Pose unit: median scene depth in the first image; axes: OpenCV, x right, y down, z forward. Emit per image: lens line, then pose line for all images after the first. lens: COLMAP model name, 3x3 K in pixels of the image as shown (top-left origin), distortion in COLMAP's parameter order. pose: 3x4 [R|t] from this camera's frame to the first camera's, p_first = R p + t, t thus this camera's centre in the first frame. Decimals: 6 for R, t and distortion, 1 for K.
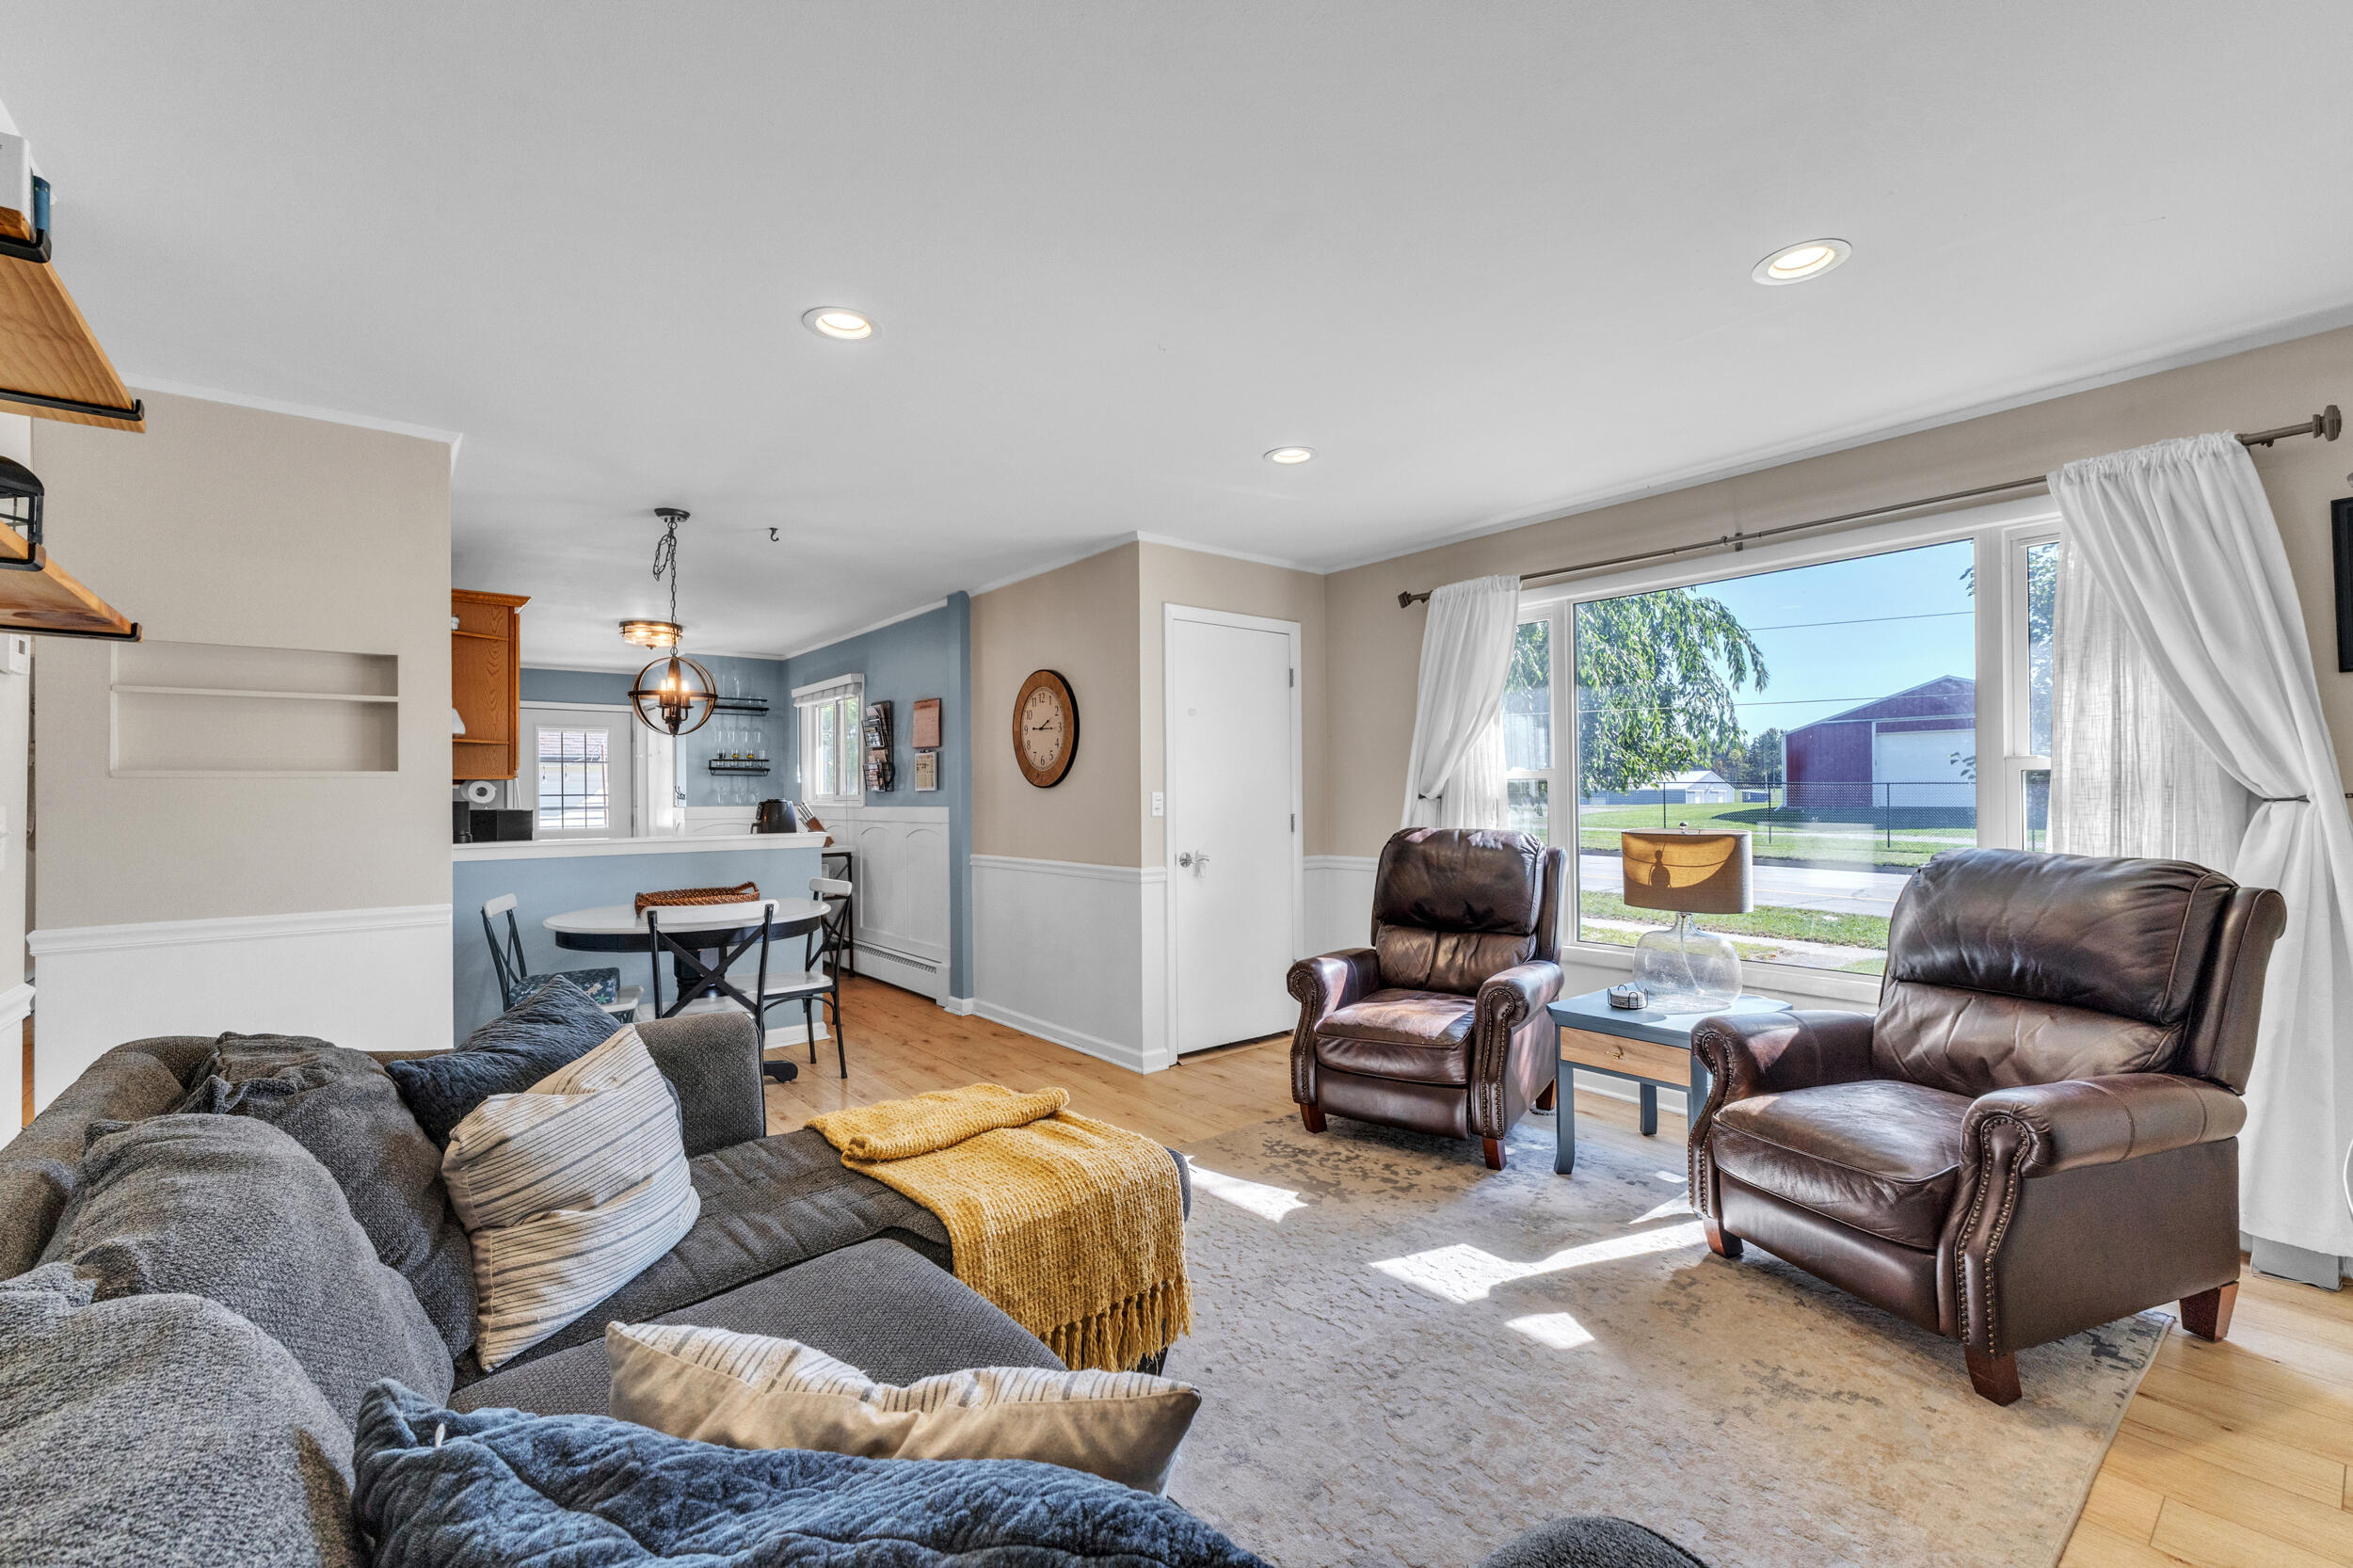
lens RADIAL K [[985.8, 0, 1176.5], [0, 985.8, 784.0], [0, 0, 1]] dist [0.000248, 0.000632]
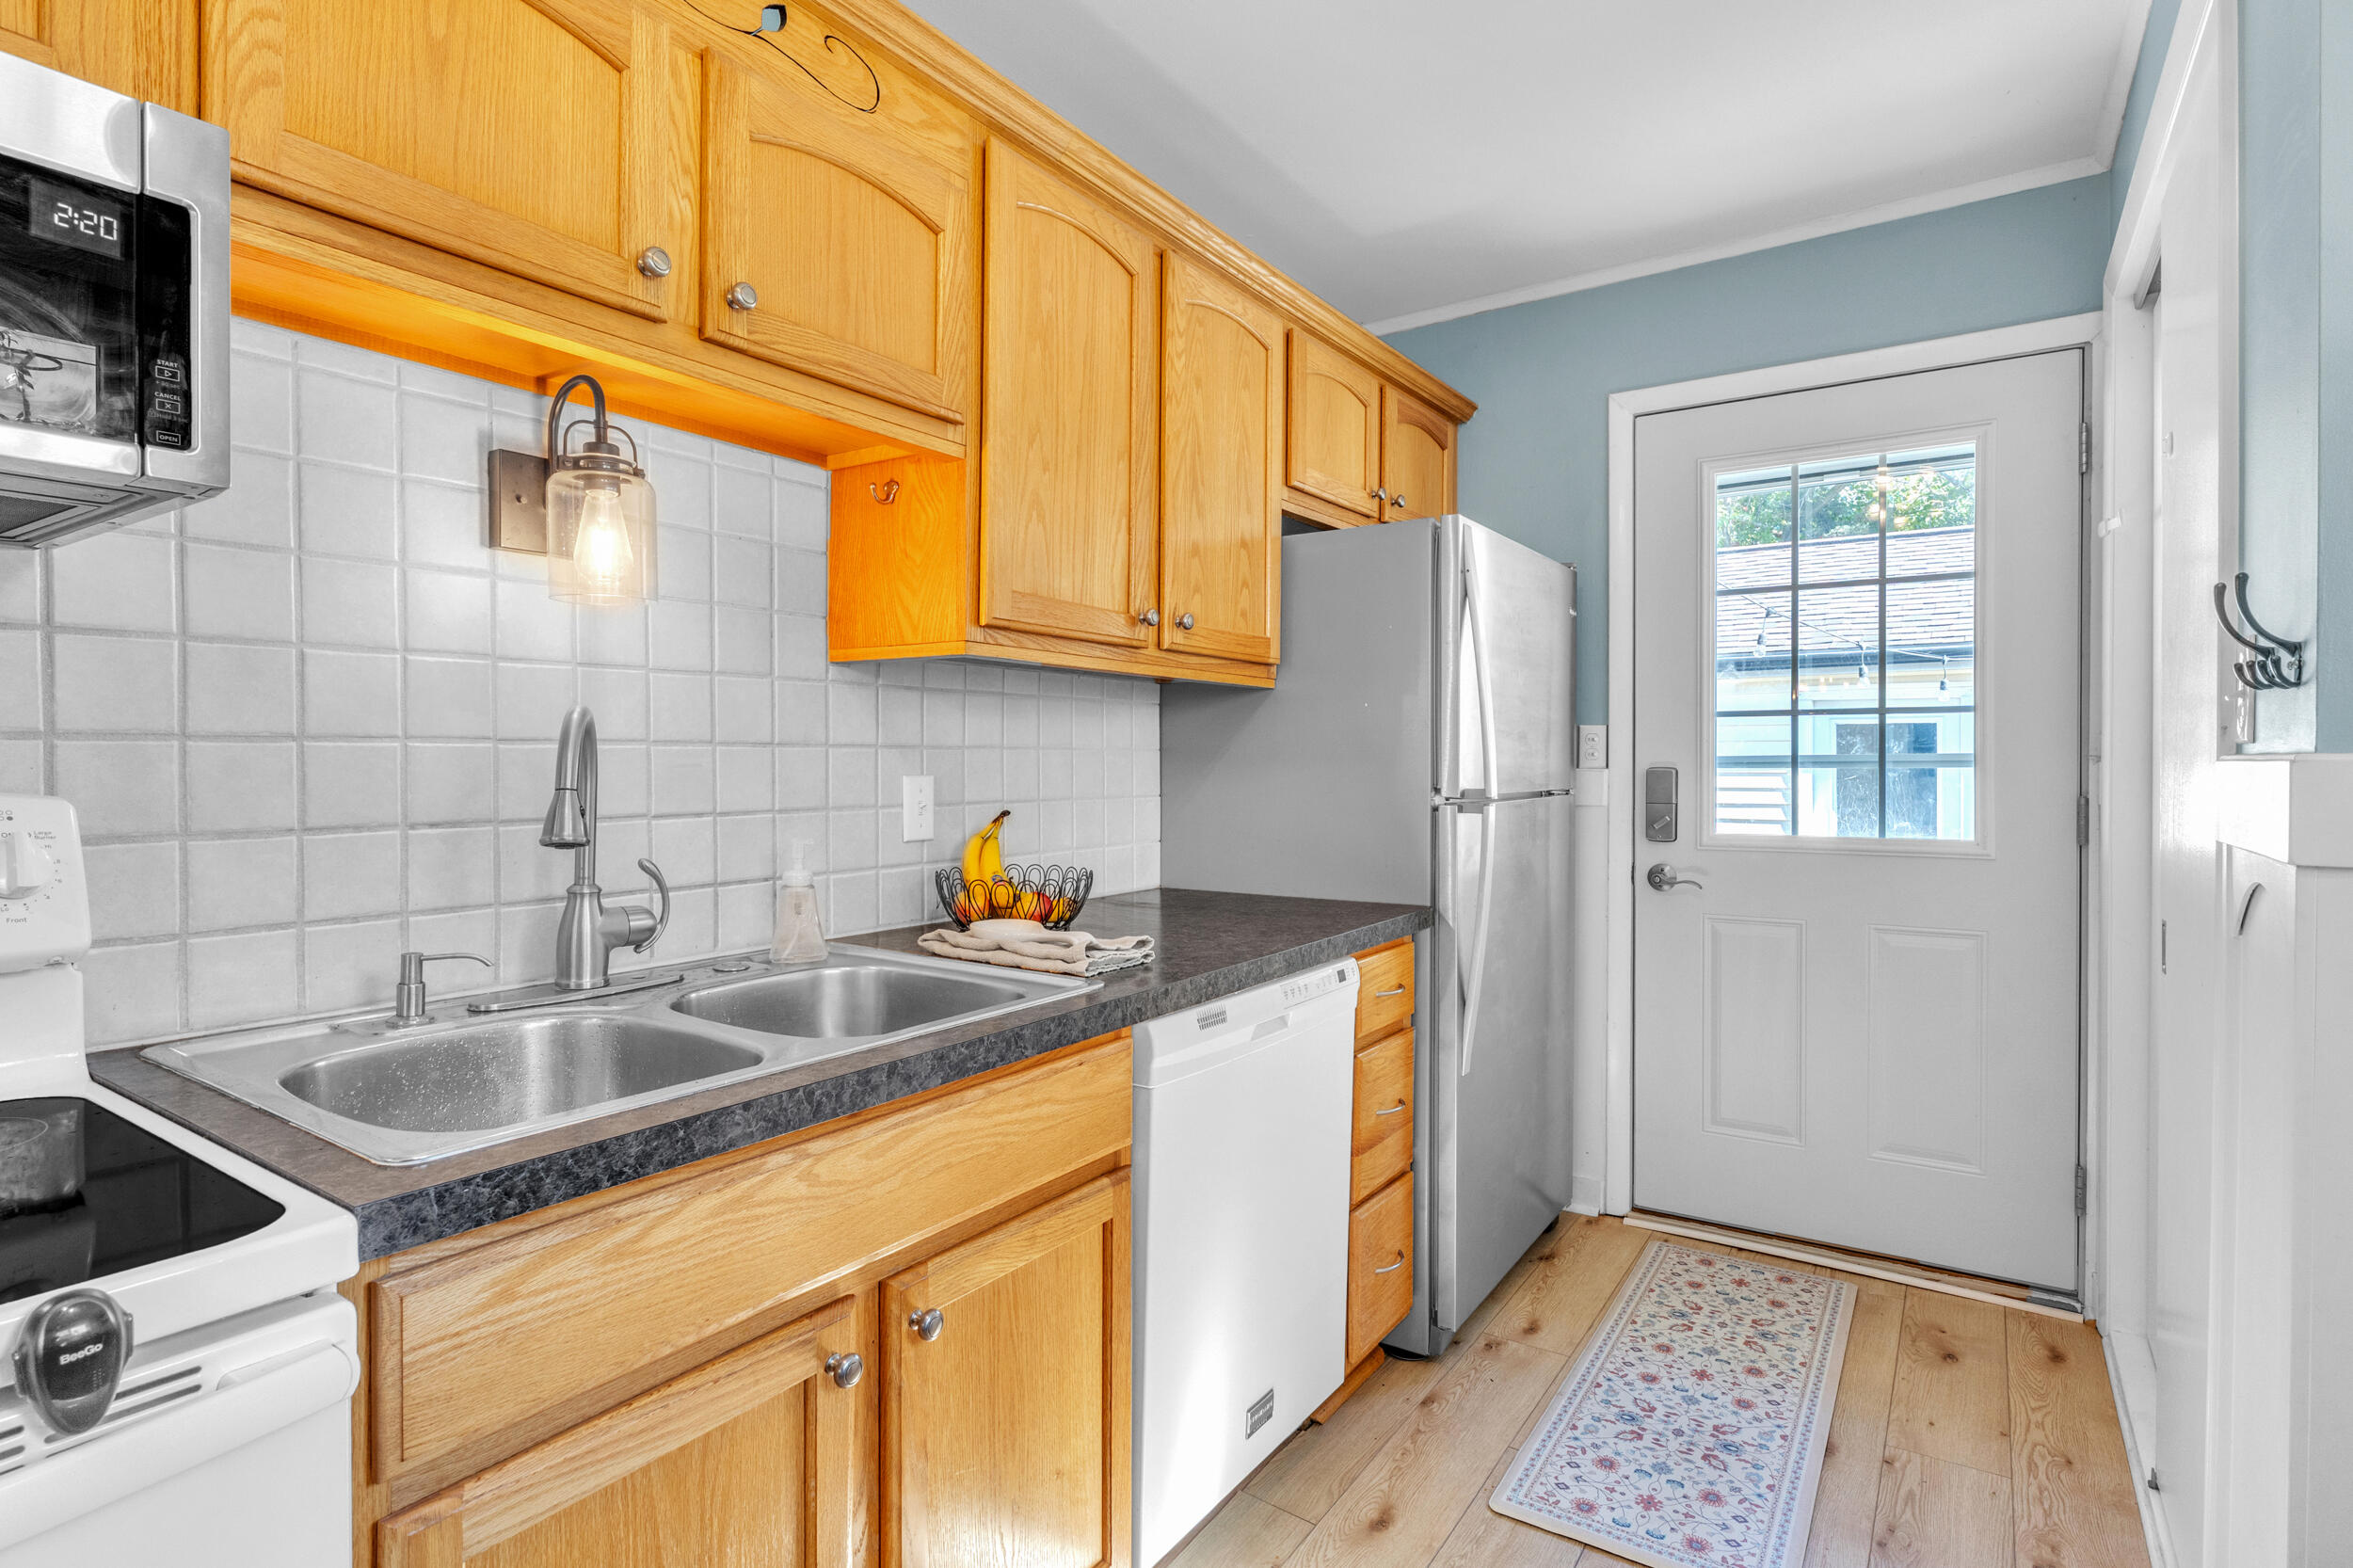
lens RADIAL K [[1162.9, 0, 1198.3], [0, 1162.9, 771.8], [0, 0, 1]] dist [-0.001829, -0.000585]
pose [[0.286038, 0.014172, -0.958114, -0.797509], [0.014103, 0.999720, 0.018998, 0.040753], [0.958115, -0.018946, 0.285758, 1.661827]]
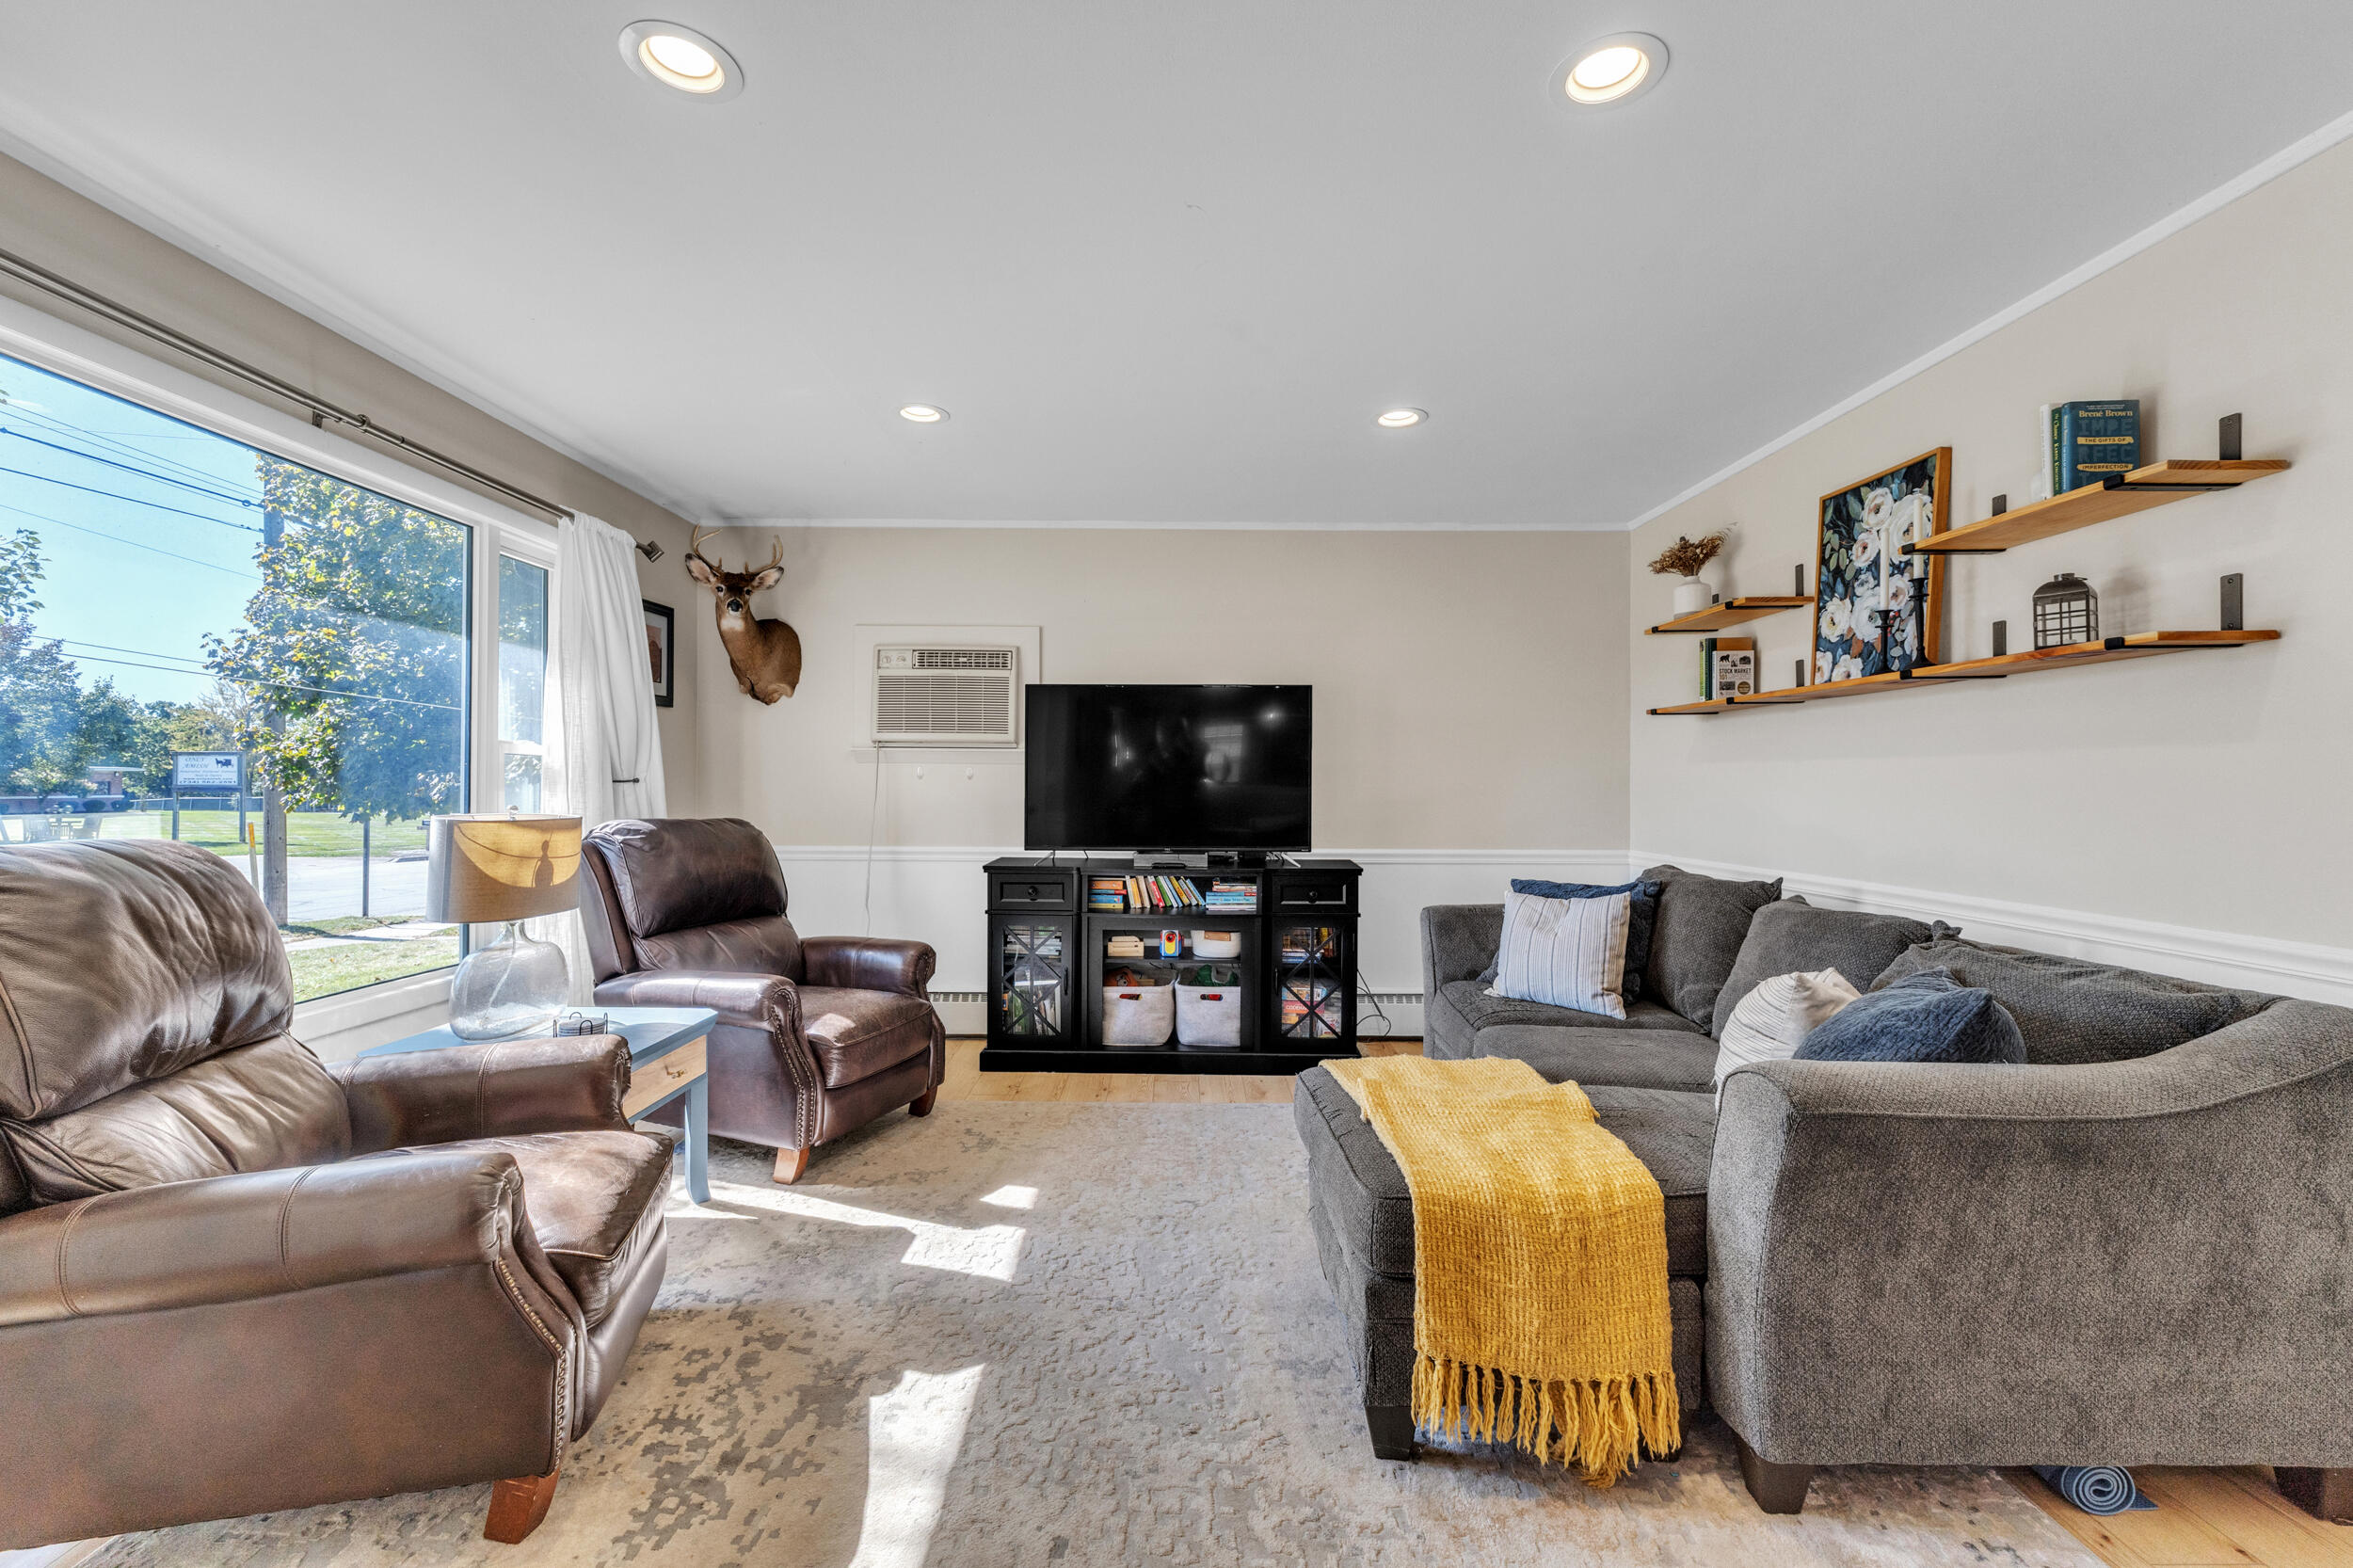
lens RADIAL K [[985.8, 0, 1176.5], [0, 985.8, 784.0], [0, 0, 1]] dist [0.000248, 0.000632]
pose [[-0.776831, 0.006459, 0.629676, -0.329579], [-0.006089, 0.999824, -0.017767, 0.026370], [-0.629680, -0.017636, -0.776654, 1.061554]]
